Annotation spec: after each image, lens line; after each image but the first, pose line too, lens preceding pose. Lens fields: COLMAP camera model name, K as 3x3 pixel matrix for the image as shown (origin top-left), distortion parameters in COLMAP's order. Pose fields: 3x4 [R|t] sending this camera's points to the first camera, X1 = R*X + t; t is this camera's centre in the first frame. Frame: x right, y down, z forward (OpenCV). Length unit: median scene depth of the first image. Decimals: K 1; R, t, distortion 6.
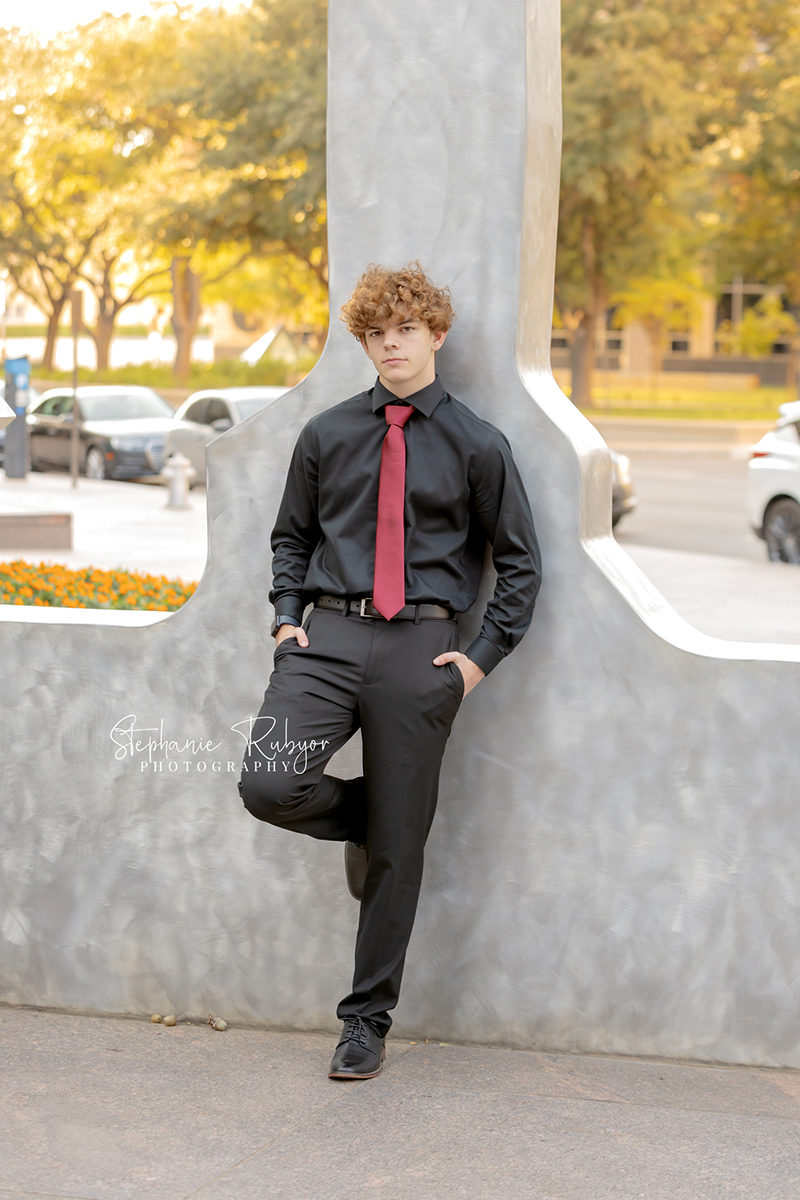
lens RADIAL K [[3005.8, 0, 400.0], [0, 3005.8, 600.0], [0, 0, 1]] dist [-0.022017, -0.656988]
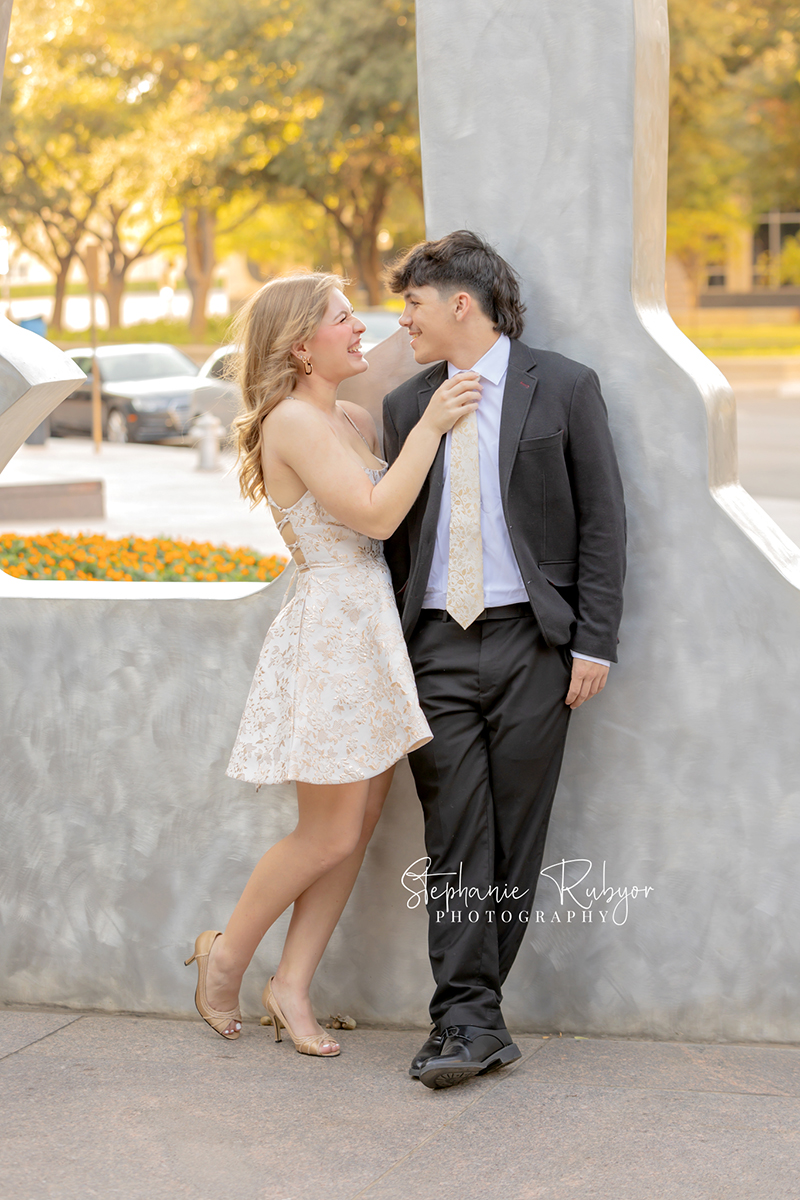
lens RADIAL K [[3128.5, 0, 395.7], [0, 3128.5, 587.9], [0, 0, 1]] dist [0.072415, -1.764945]
pose [[0.999258, -0.037185, -0.010025, -0.026688], [0.037281, 0.999259, 0.009586, -0.002172], [0.009661, -0.009953, 0.999904, 0.033614]]
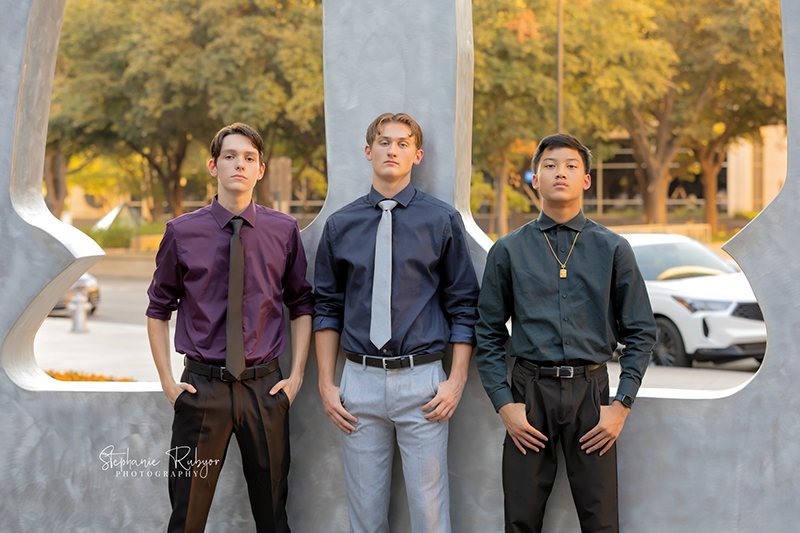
lens RADIAL K [[2165.7, 0, 400.0], [0, 2165.7, 266.5], [0, 0, 1]] dist [0.028099, 0.186938]
pose [[0.994976, -0.029196, 0.095766, -0.091303], [0.034880, 0.997694, -0.058228, 0.013112], [-0.093845, 0.061276, 0.993699, -0.084017]]
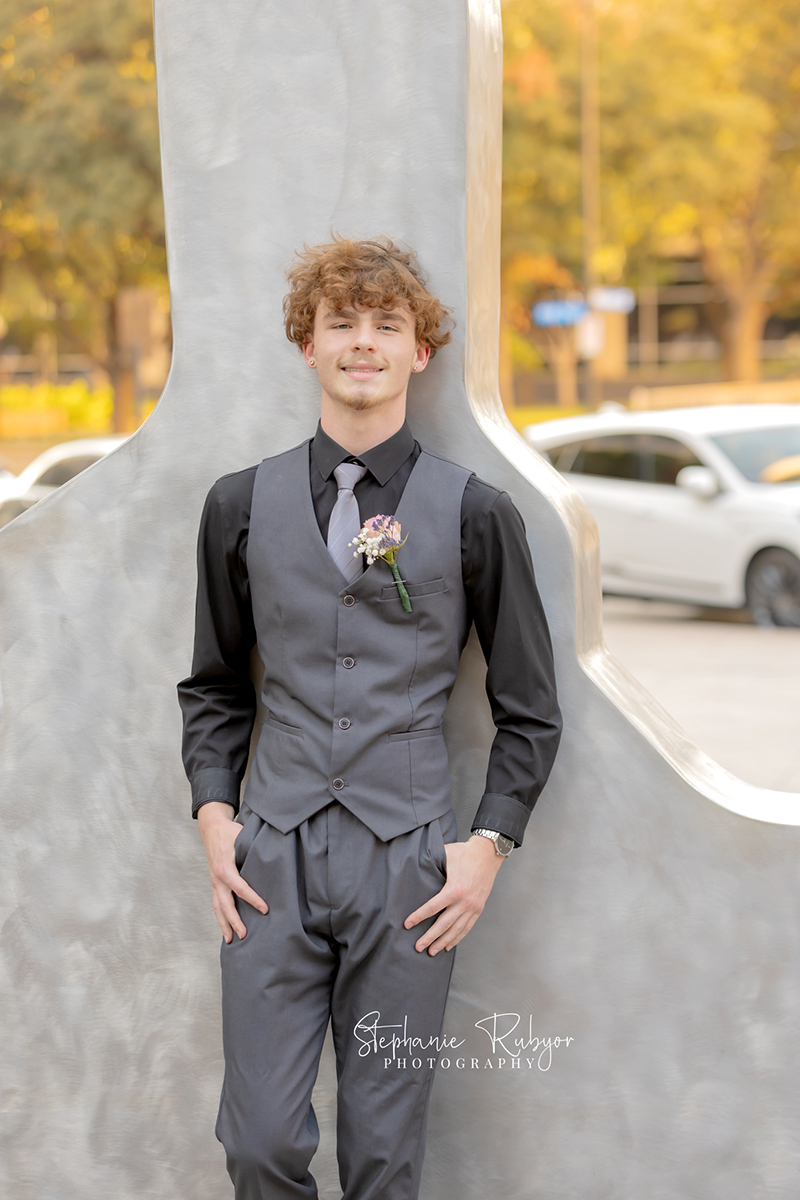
lens RADIAL K [[3248.5, 0, 420.6], [0, 3248.5, 585.1], [0, 0, 1]] dist [0.028099, 0.186938]
pose [[0.991714, -0.049054, 0.118732, -0.055488], [0.051320, 0.998552, -0.016103, -0.024933], [-0.117770, 0.022063, 0.992796, 0.283960]]
